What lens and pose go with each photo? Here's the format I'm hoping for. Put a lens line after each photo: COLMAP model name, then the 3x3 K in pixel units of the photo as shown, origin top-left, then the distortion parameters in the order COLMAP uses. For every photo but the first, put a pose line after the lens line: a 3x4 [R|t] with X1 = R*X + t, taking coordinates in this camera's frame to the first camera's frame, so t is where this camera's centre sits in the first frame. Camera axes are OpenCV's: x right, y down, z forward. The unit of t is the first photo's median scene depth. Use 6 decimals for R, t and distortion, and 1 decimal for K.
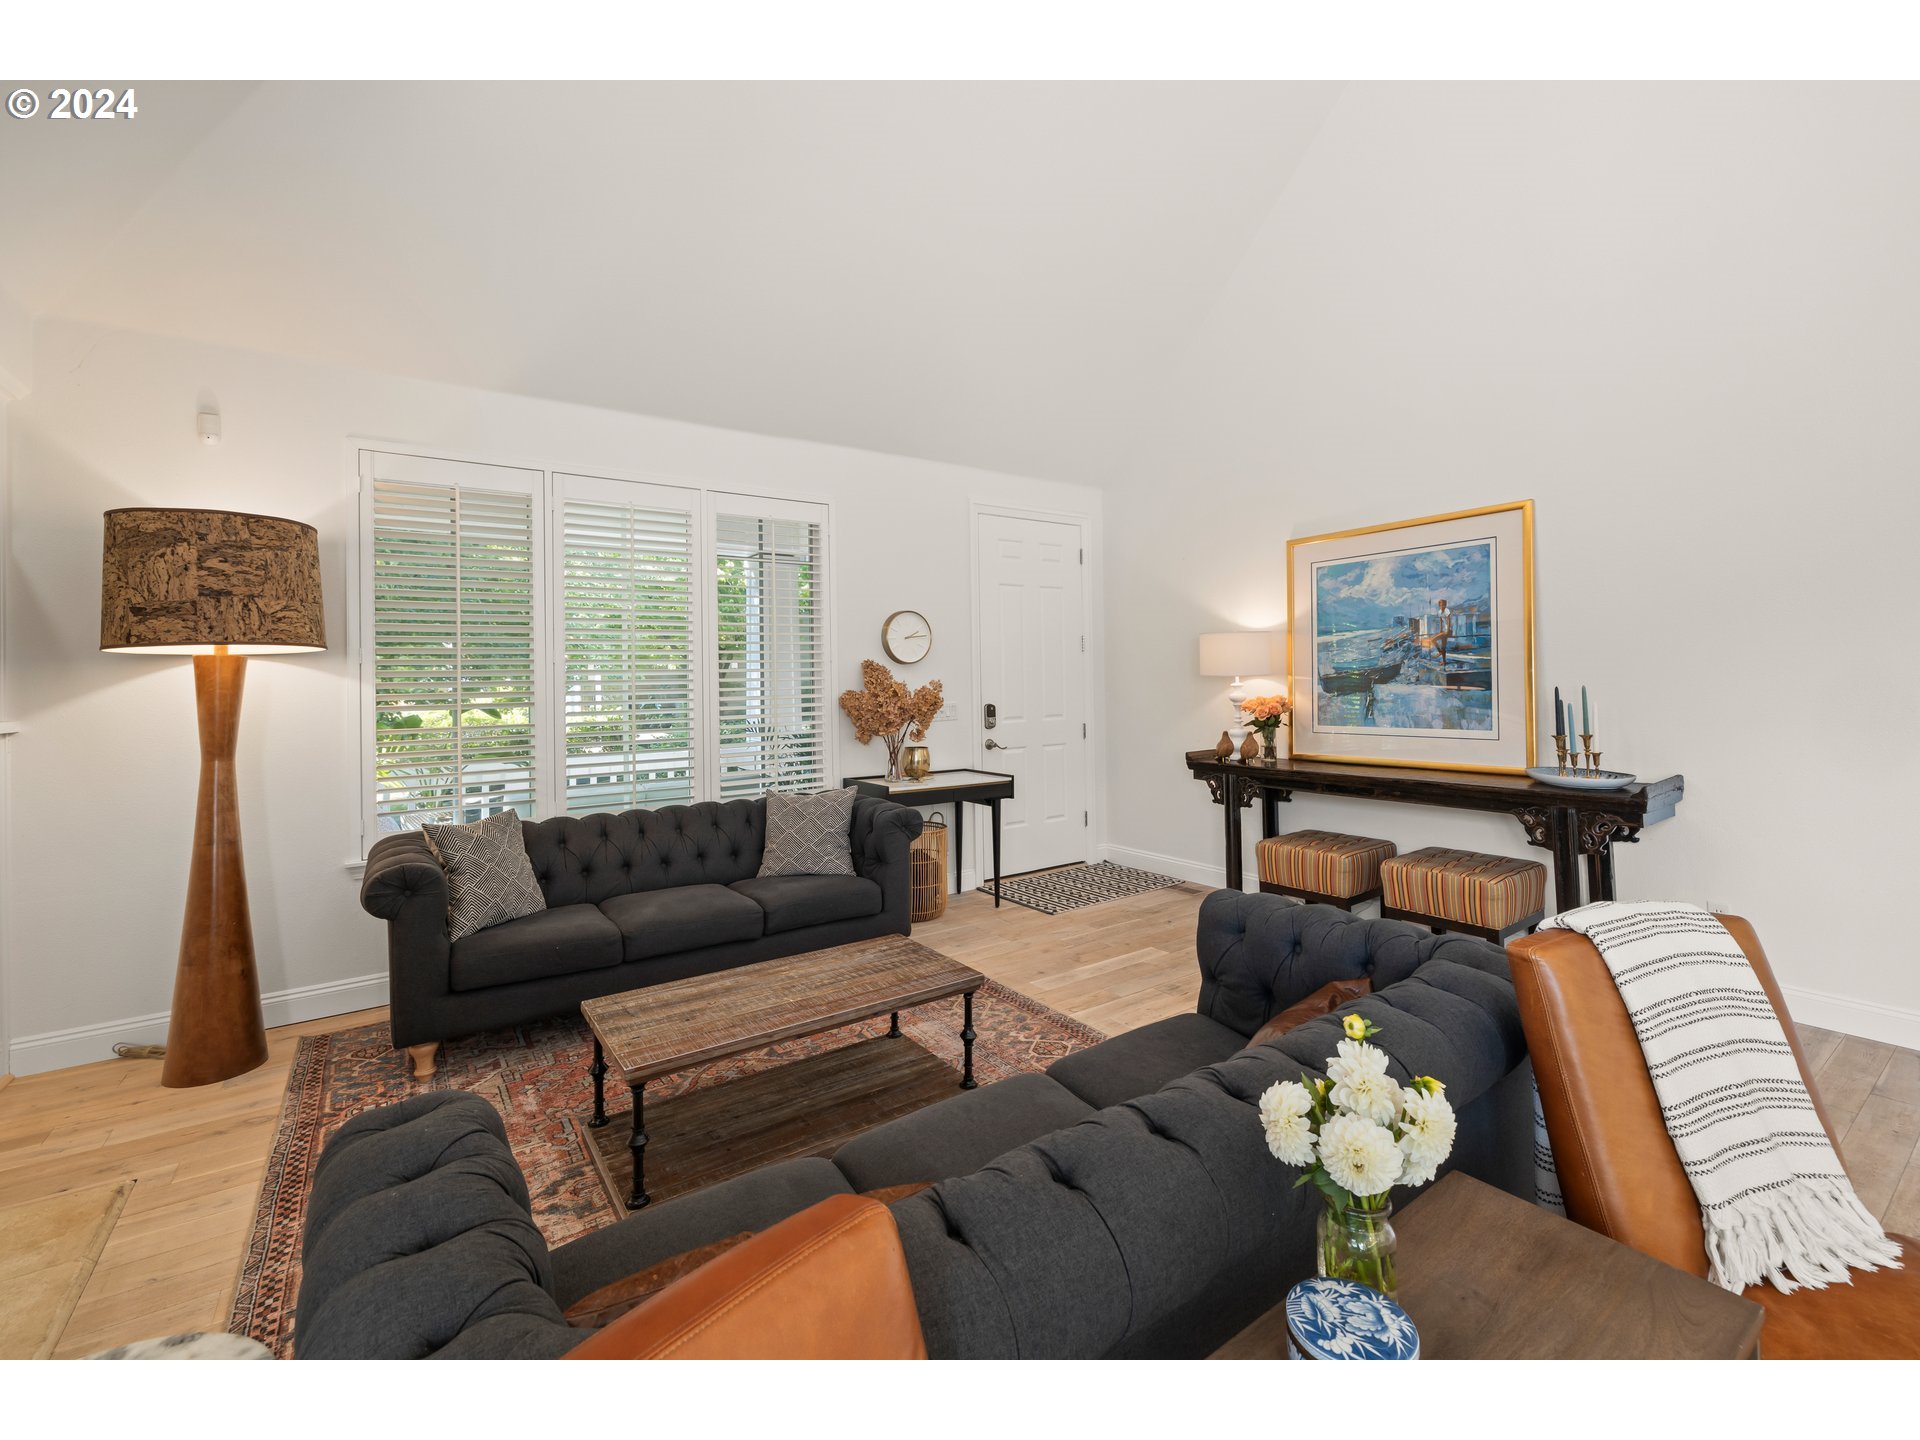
lens RADIAL K [[819.5, 0, 968.9], [0, 819.5, 686.3], [0, 0, 1]] dist [0.001107, -0.000198]
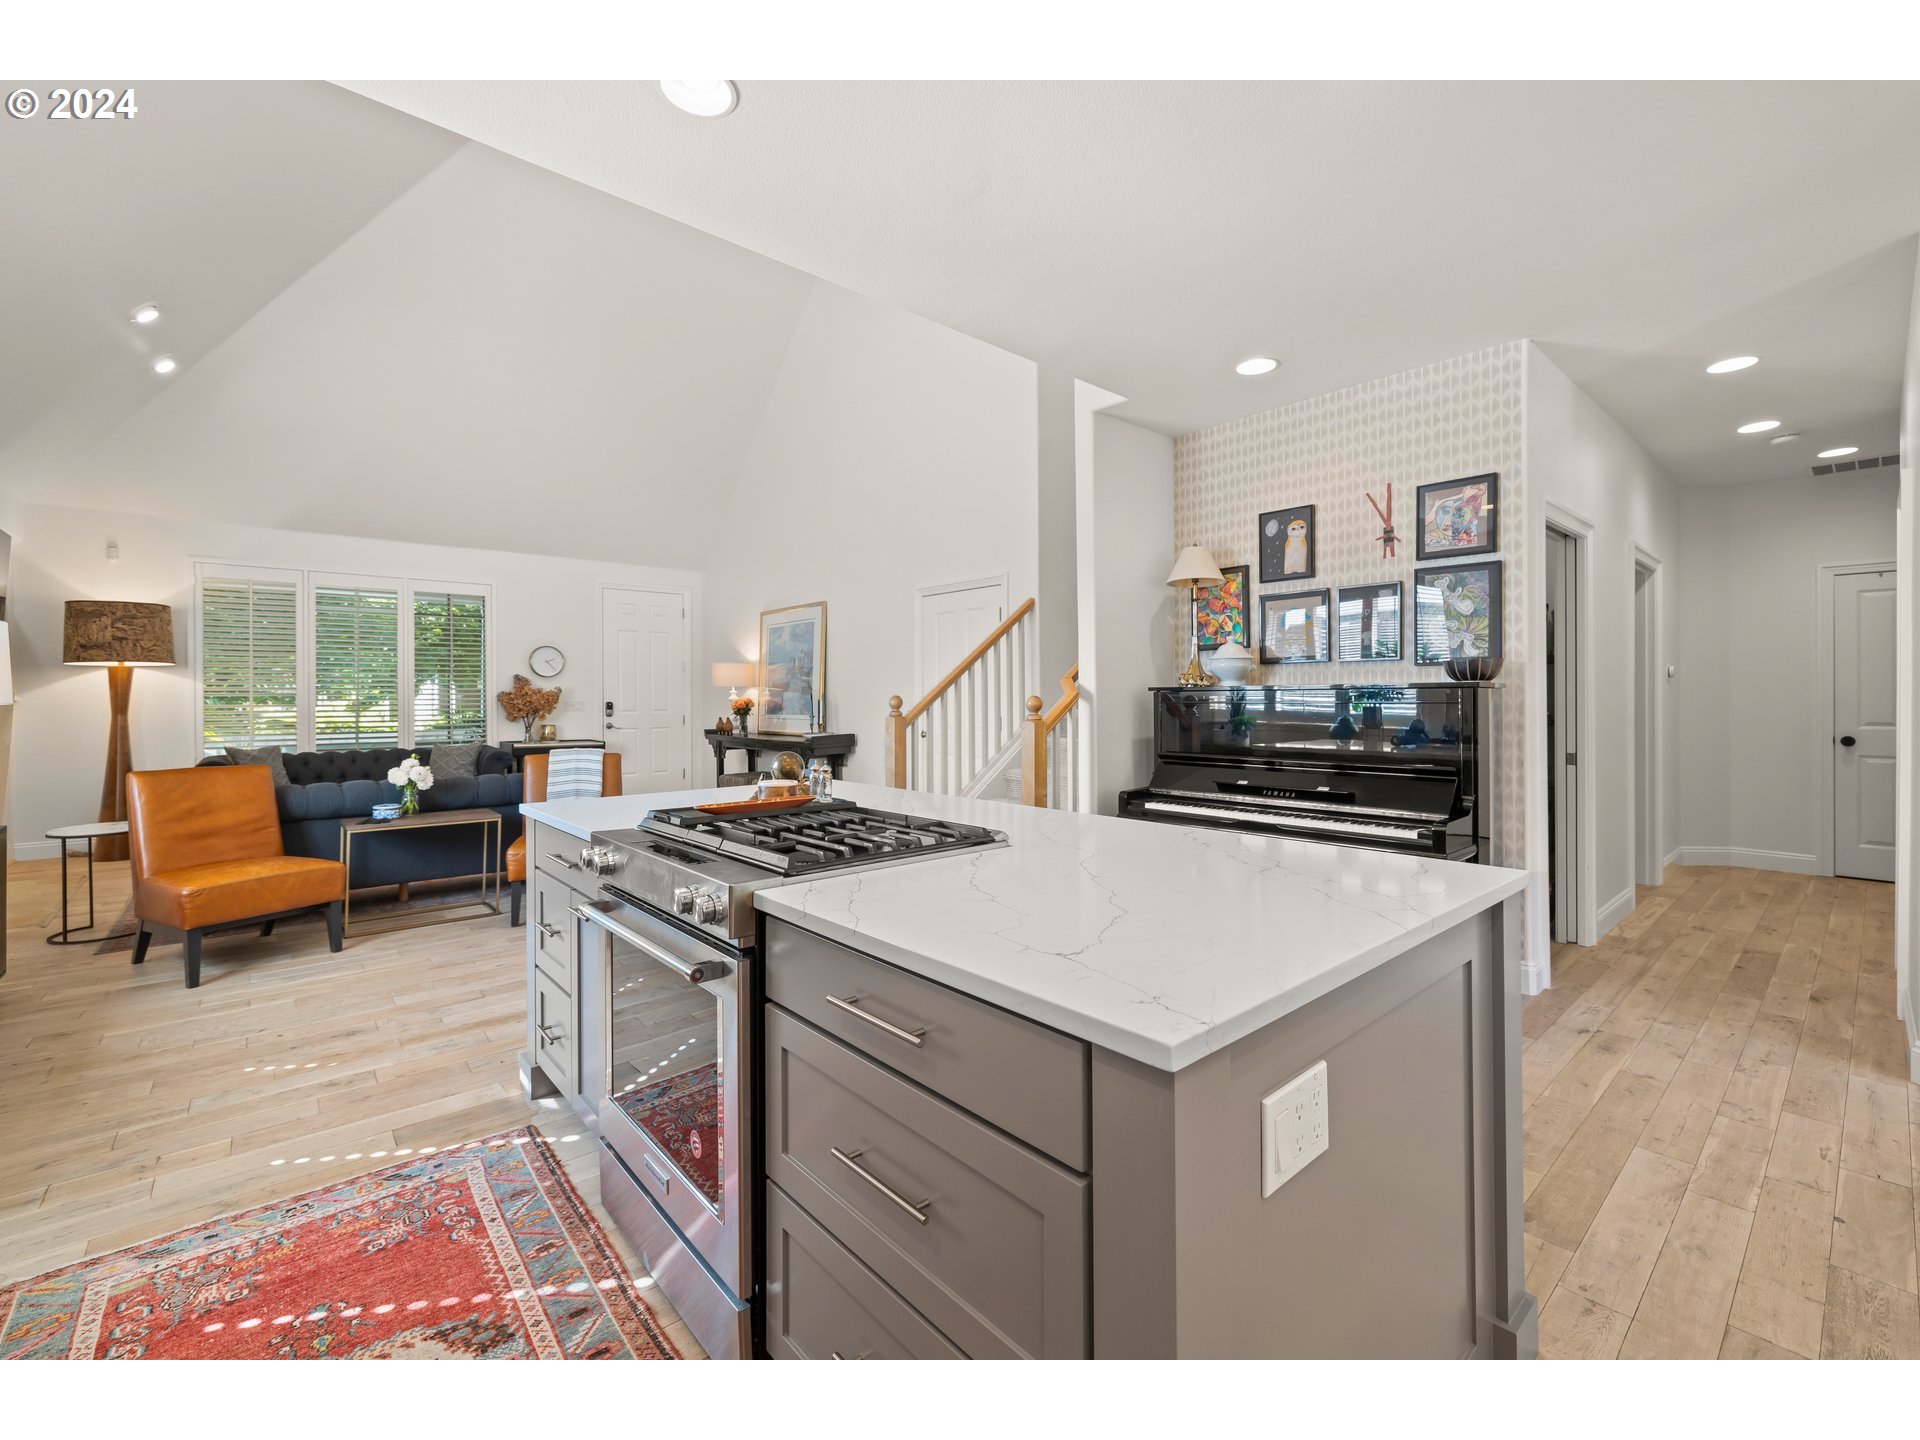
lens RADIAL K [[797.6, 0, 956.4], [0, 797.6, 712.8], [0, 0, 1]] dist [0.000706, 0.000280]
pose [[0.994725, 0.013316, 0.101707, 0.912704], [-0.014534, 0.999831, 0.011240, 0.024797], [-0.101540, -0.012659, 0.994751, -1.130073]]
